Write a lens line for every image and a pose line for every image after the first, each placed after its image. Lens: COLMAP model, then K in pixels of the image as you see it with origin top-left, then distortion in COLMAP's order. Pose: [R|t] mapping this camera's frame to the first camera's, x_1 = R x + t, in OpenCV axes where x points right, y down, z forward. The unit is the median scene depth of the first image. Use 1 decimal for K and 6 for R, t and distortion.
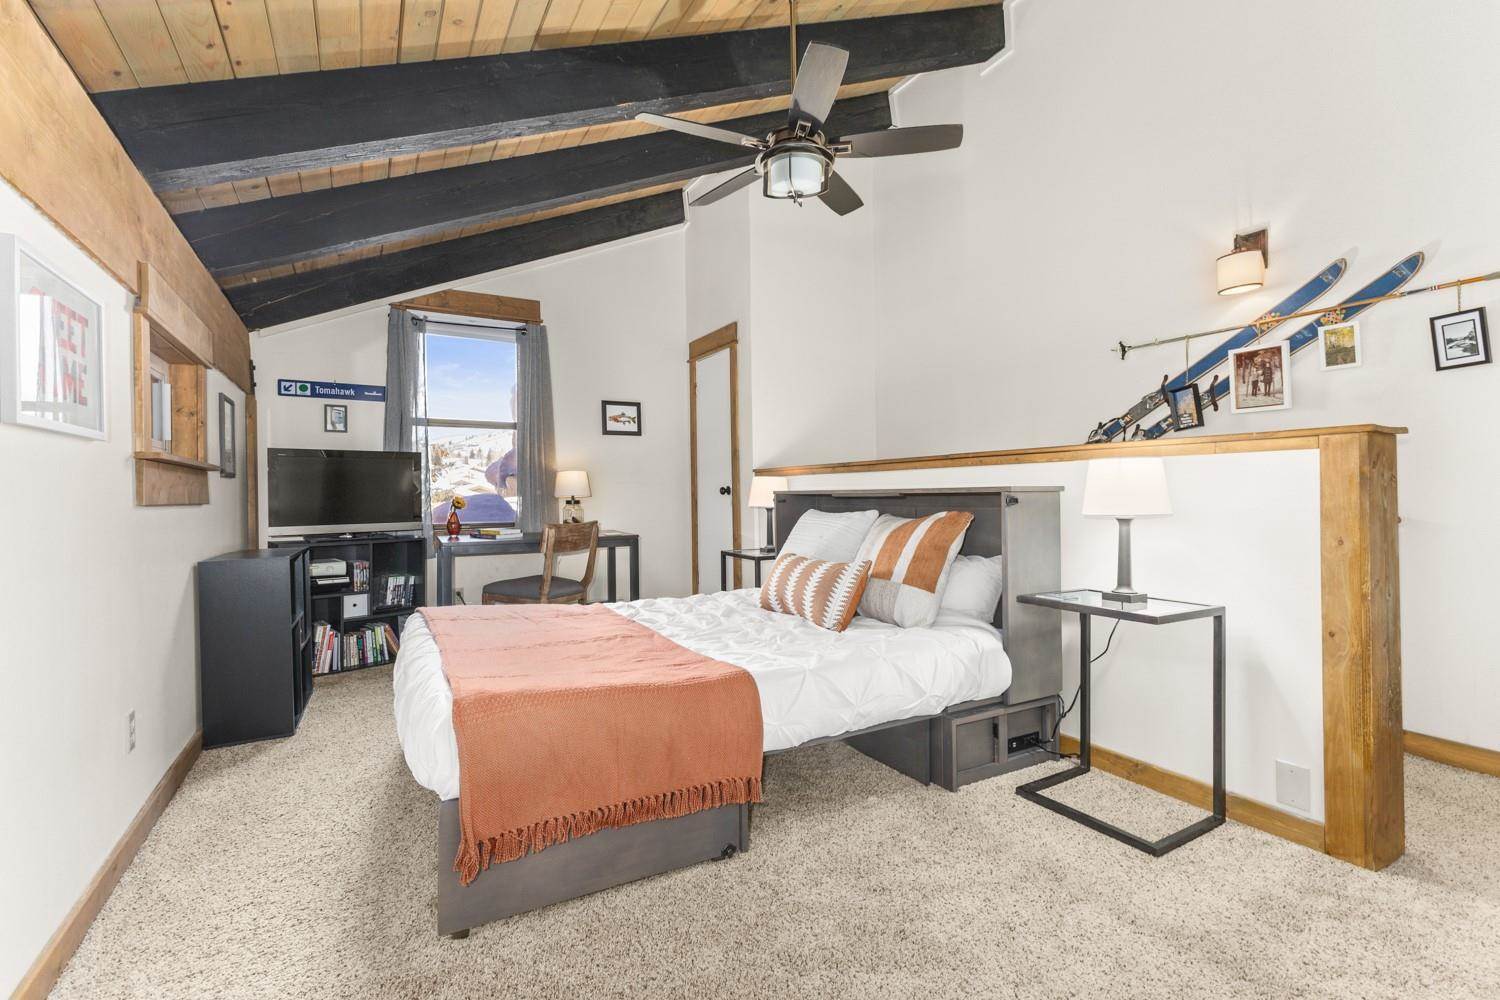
lens RADIAL K [[670.4, 0, 743.4], [0, 670.4, 492.0], [0, 0, 1]] dist [0.017671, -0.003062]
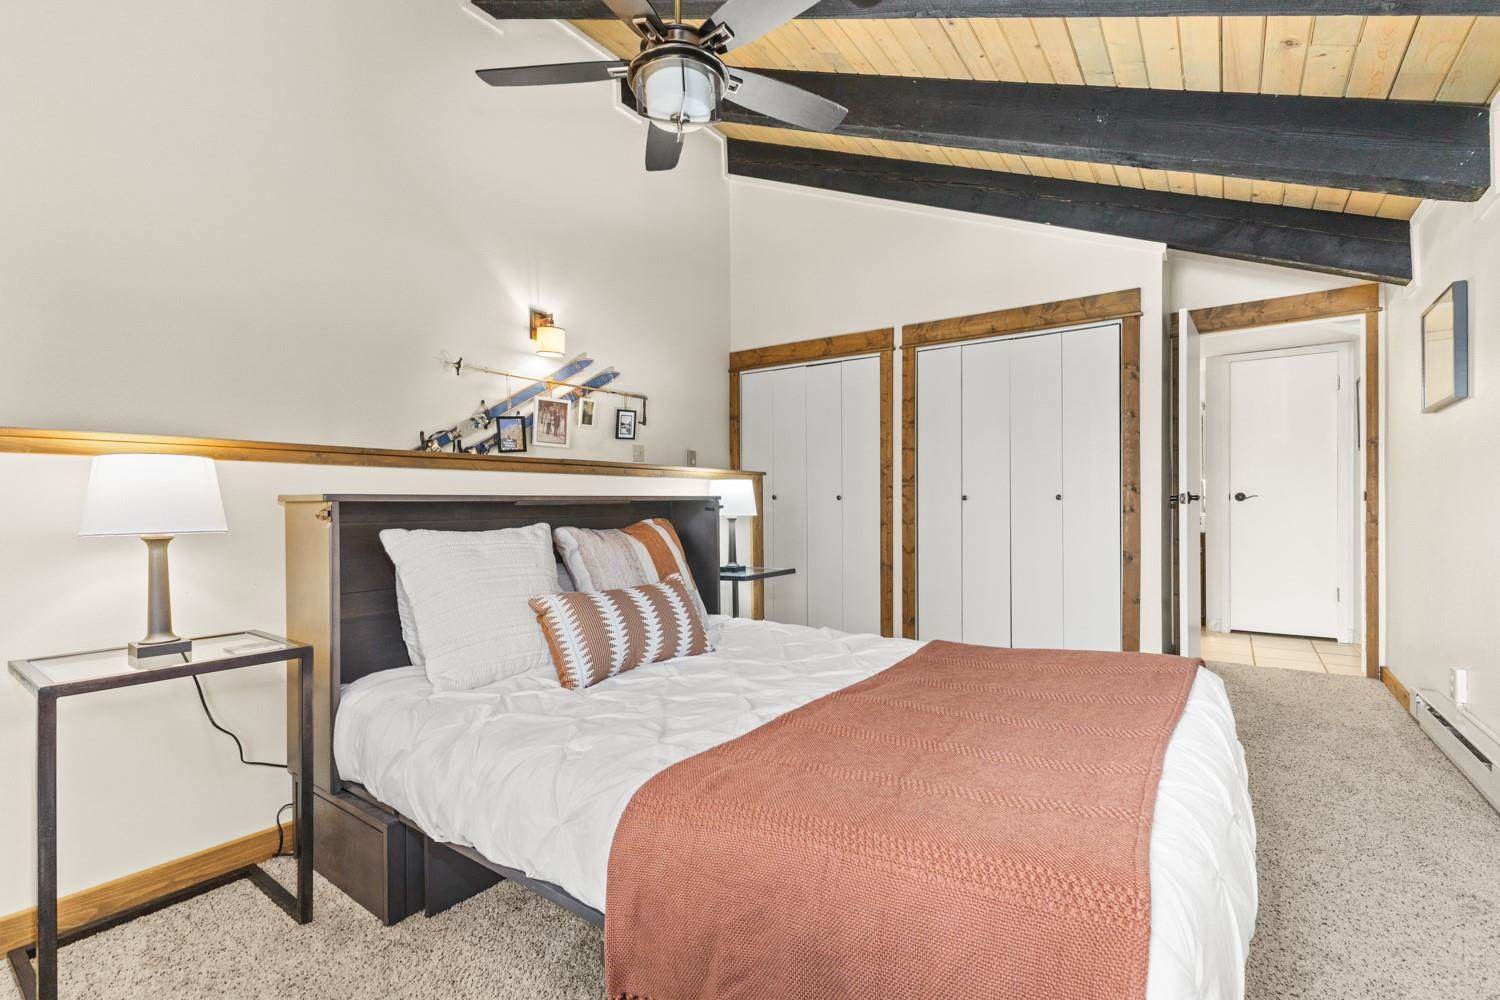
lens RADIAL K [[670.4, 0, 753.8], [0, 670.4, 498.7], [0, 0, 1]] dist [0.017671, -0.003062]
pose [[-0.417634, 0.019778, 0.908400, -0.789776], [0.007172, 0.999804, -0.018471, 0.019949], [-0.908587, -0.001199, -0.417693, 1.453767]]
